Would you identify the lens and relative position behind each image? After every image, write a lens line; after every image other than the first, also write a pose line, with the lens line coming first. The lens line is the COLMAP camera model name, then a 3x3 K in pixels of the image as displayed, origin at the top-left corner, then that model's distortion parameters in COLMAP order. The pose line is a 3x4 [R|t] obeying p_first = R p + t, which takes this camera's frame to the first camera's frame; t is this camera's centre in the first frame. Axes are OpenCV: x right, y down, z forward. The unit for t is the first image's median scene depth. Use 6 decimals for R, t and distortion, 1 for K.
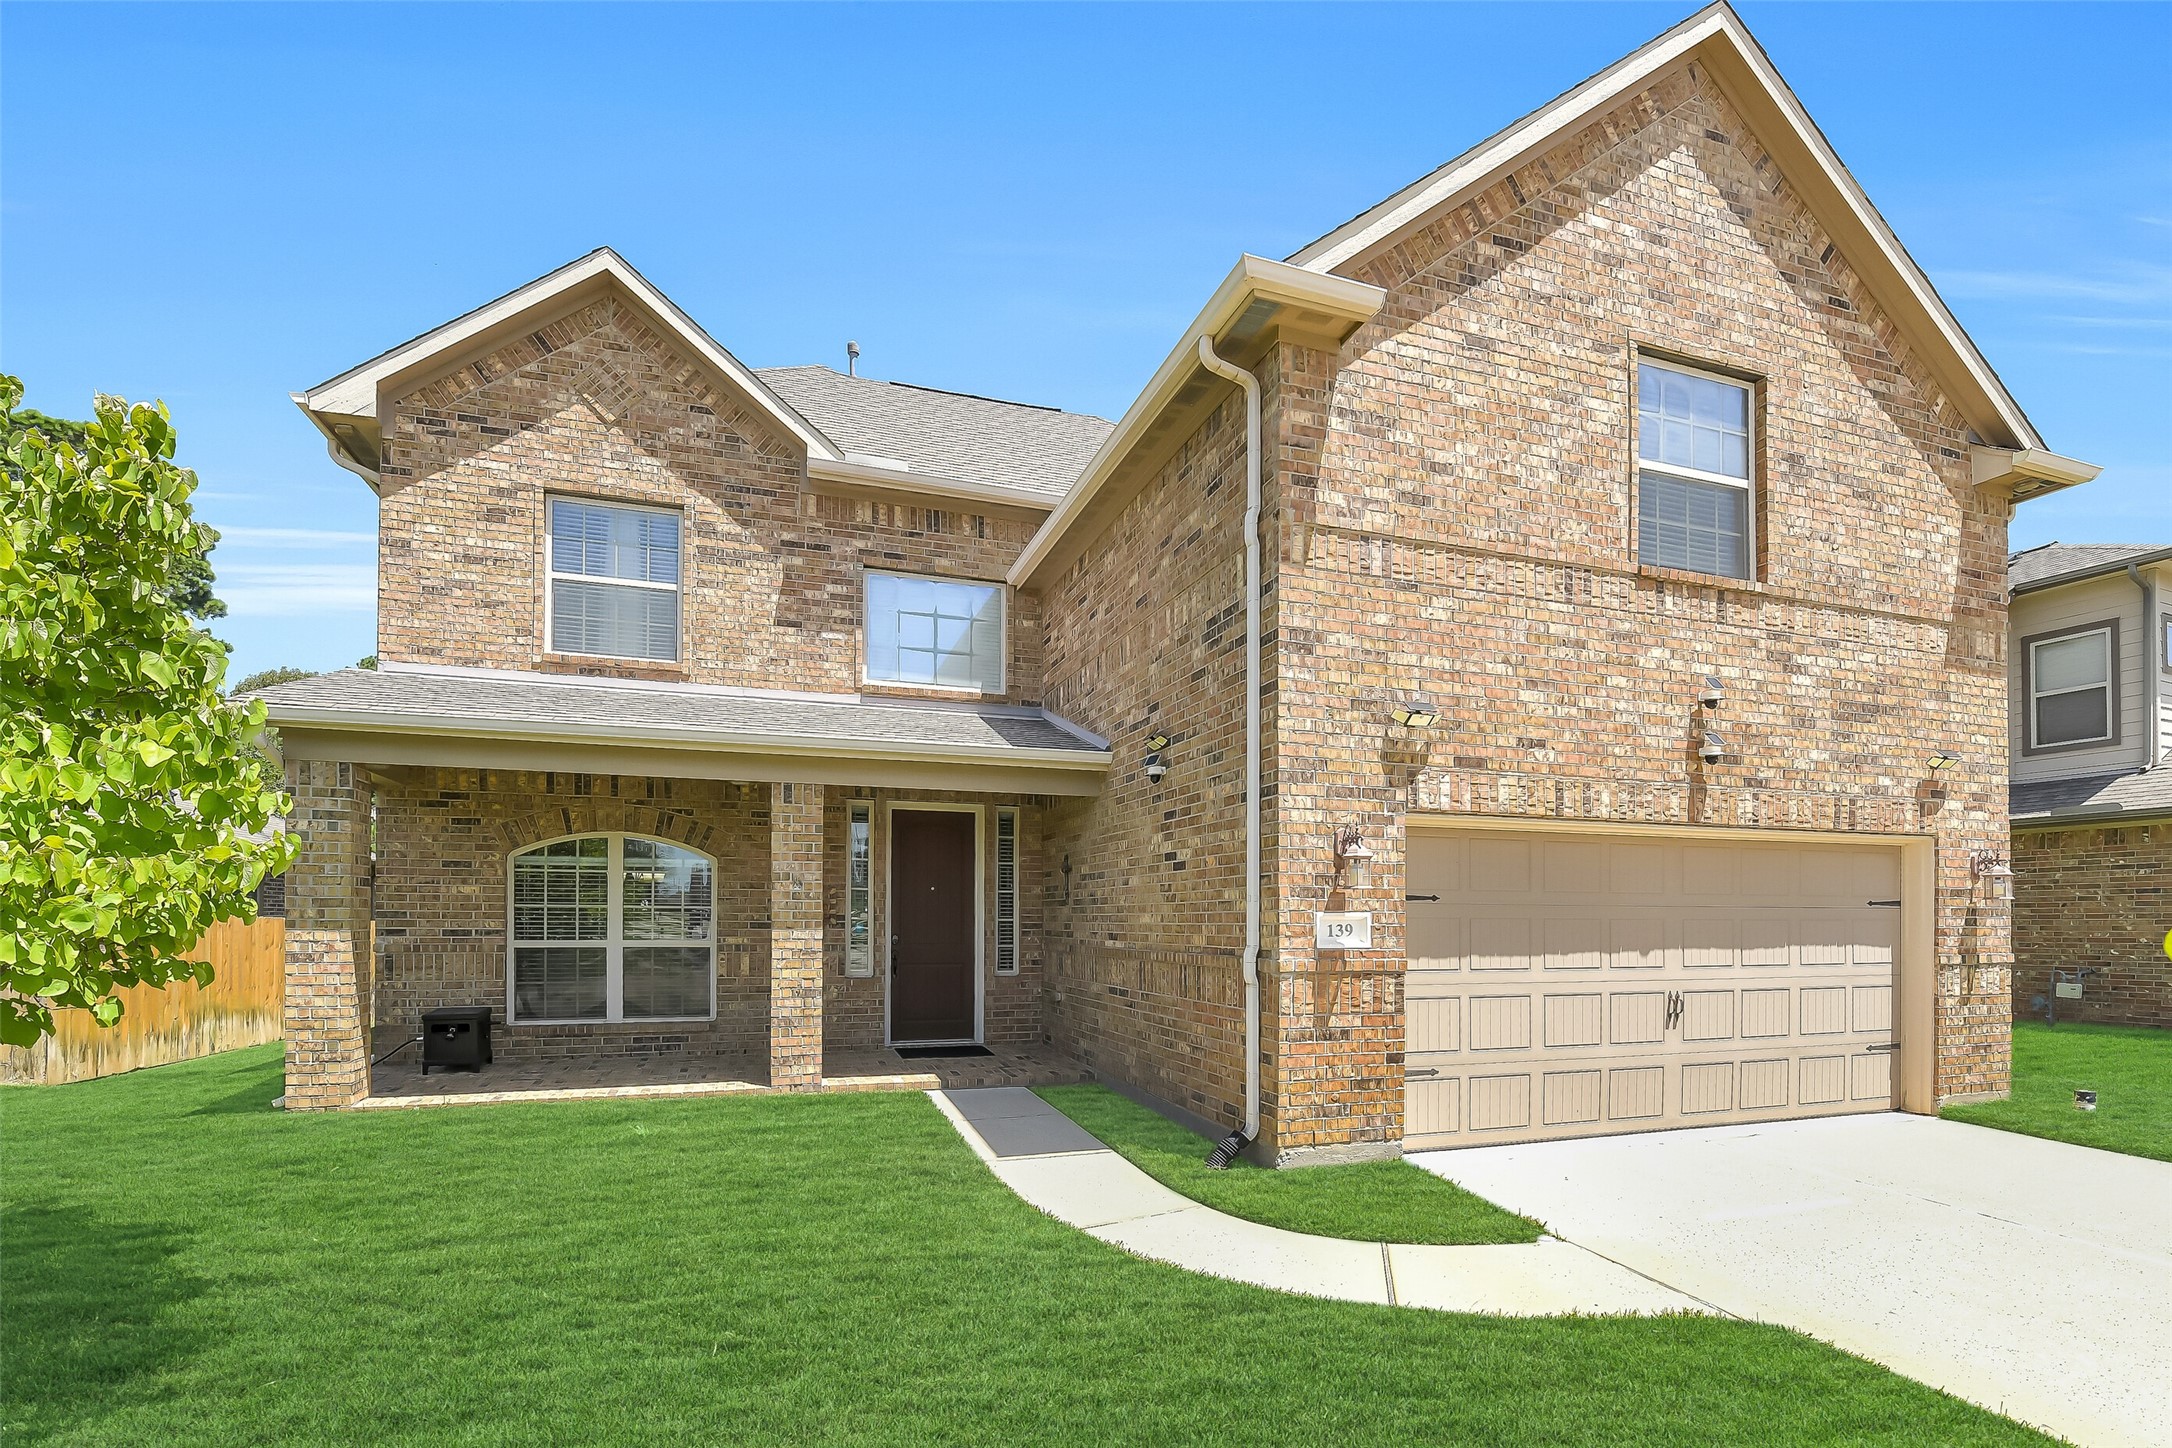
lens RADIAL K [[1044.1, 0, 1122.4], [0, 1044.1, 670.5], [0, 0, 1]] dist [-0.006754, -0.000530]
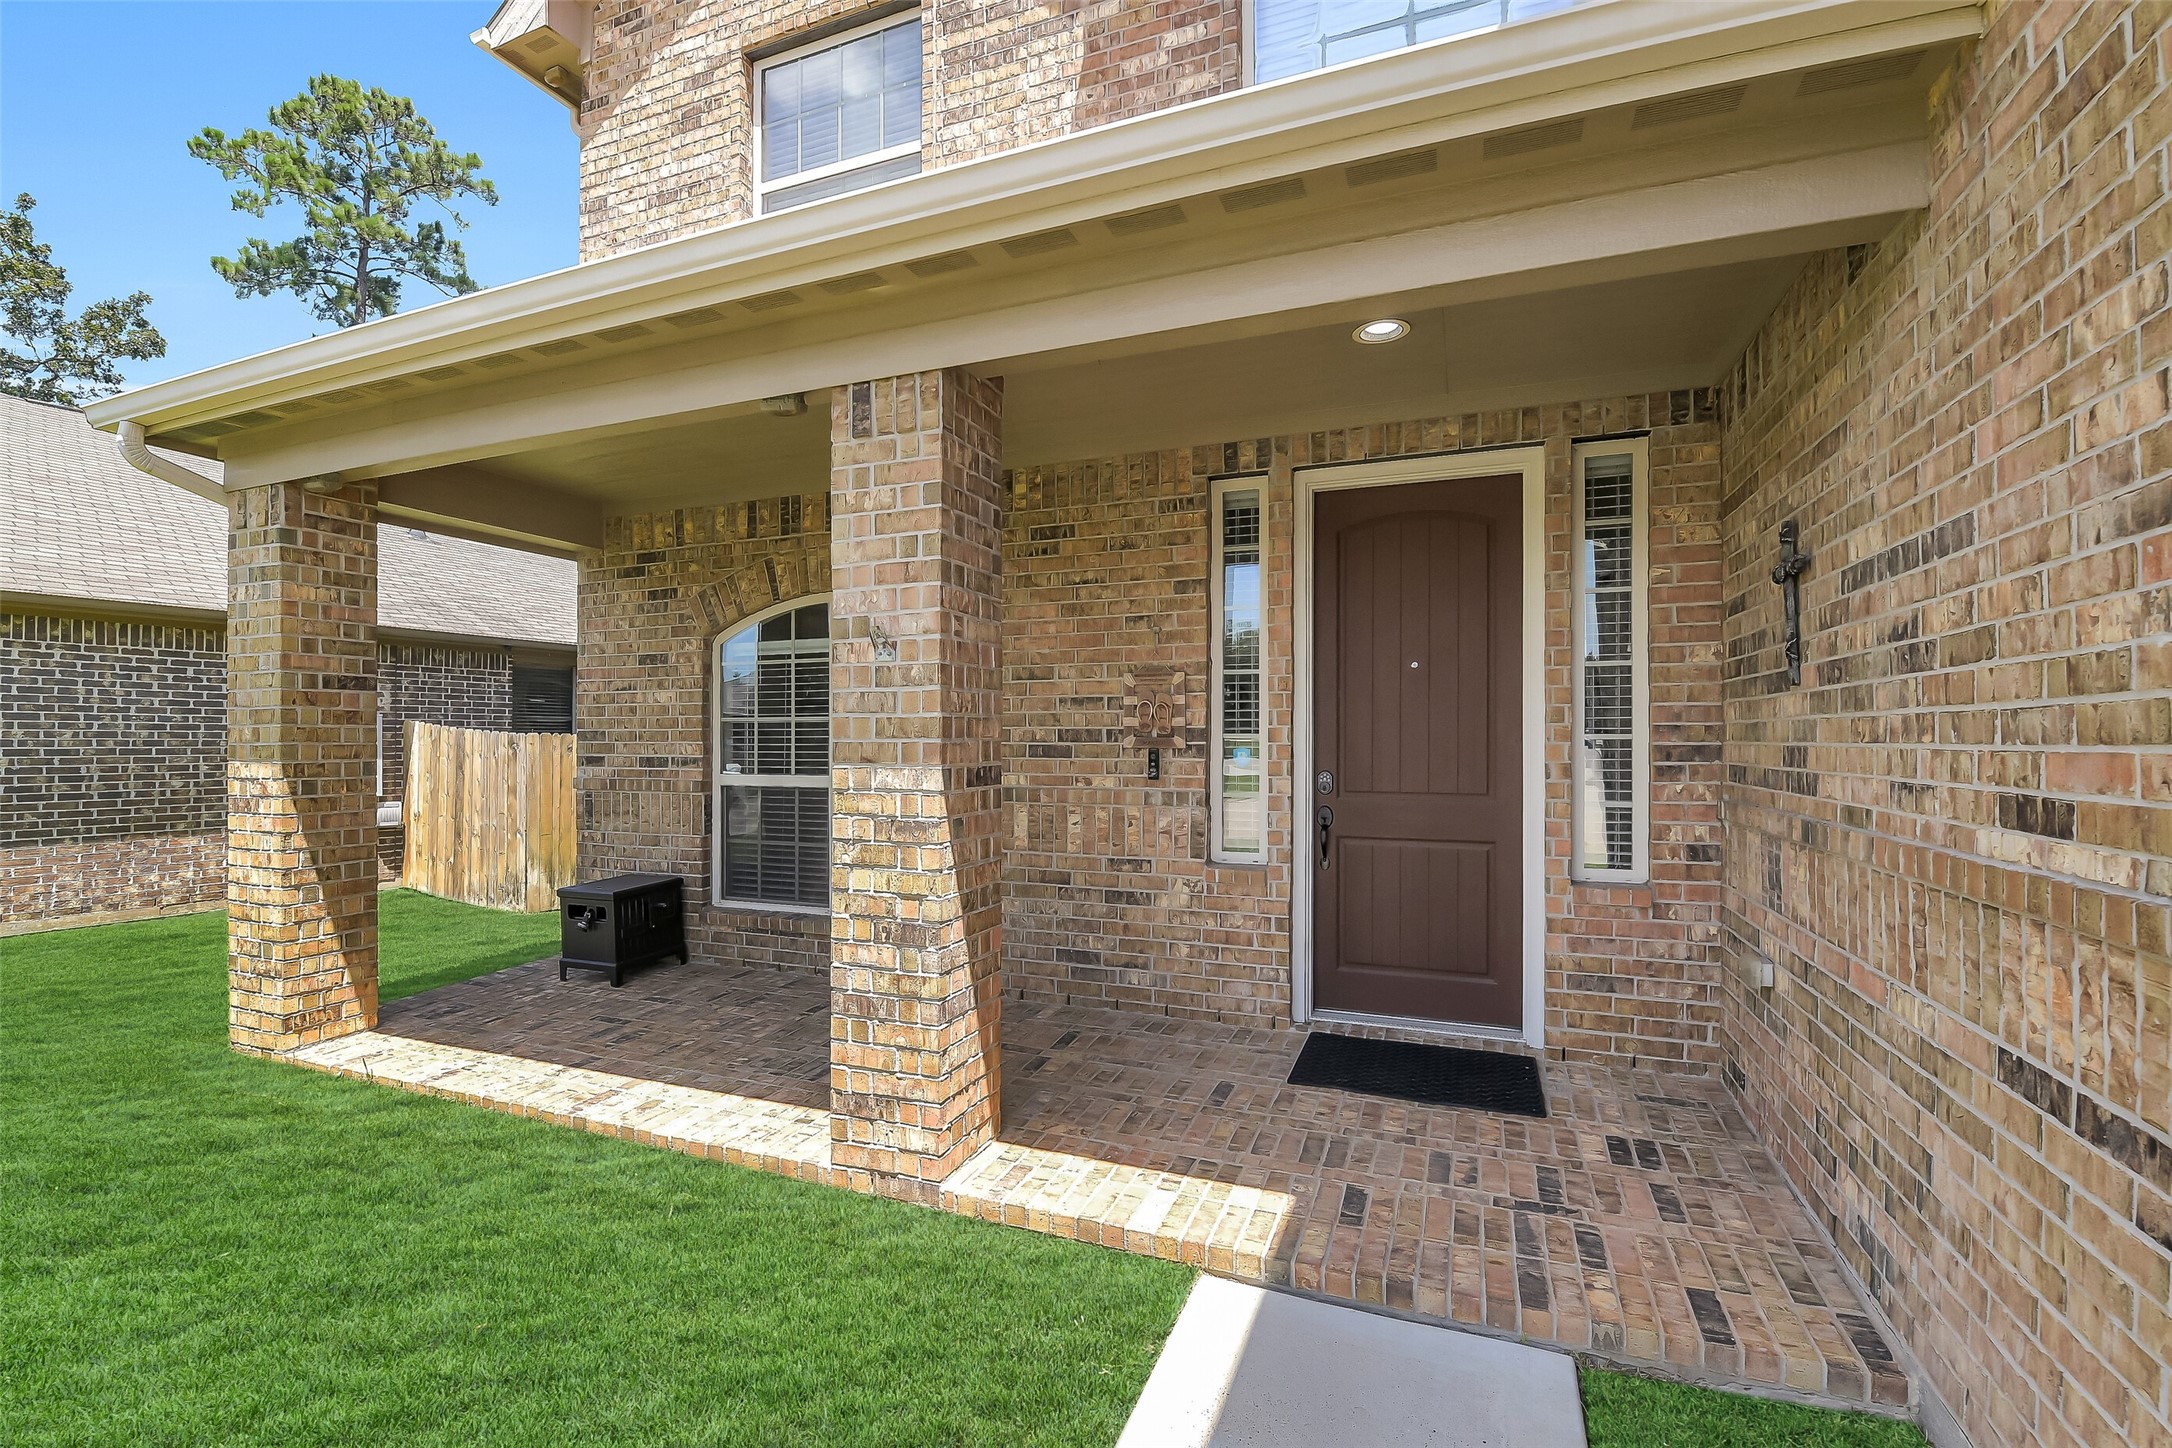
lens RADIAL K [[1025.6, 0, 1084.8], [0, 1025.6, 751.8], [0, 0, 1]] dist [-0.007381, -0.000094]
pose [[0.762665, 0.003334, -0.646785, -0.022897], [0.154647, 0.970043, 0.187354, 0.189545], [0.628034, -0.242911, 0.739302, 0.788802]]
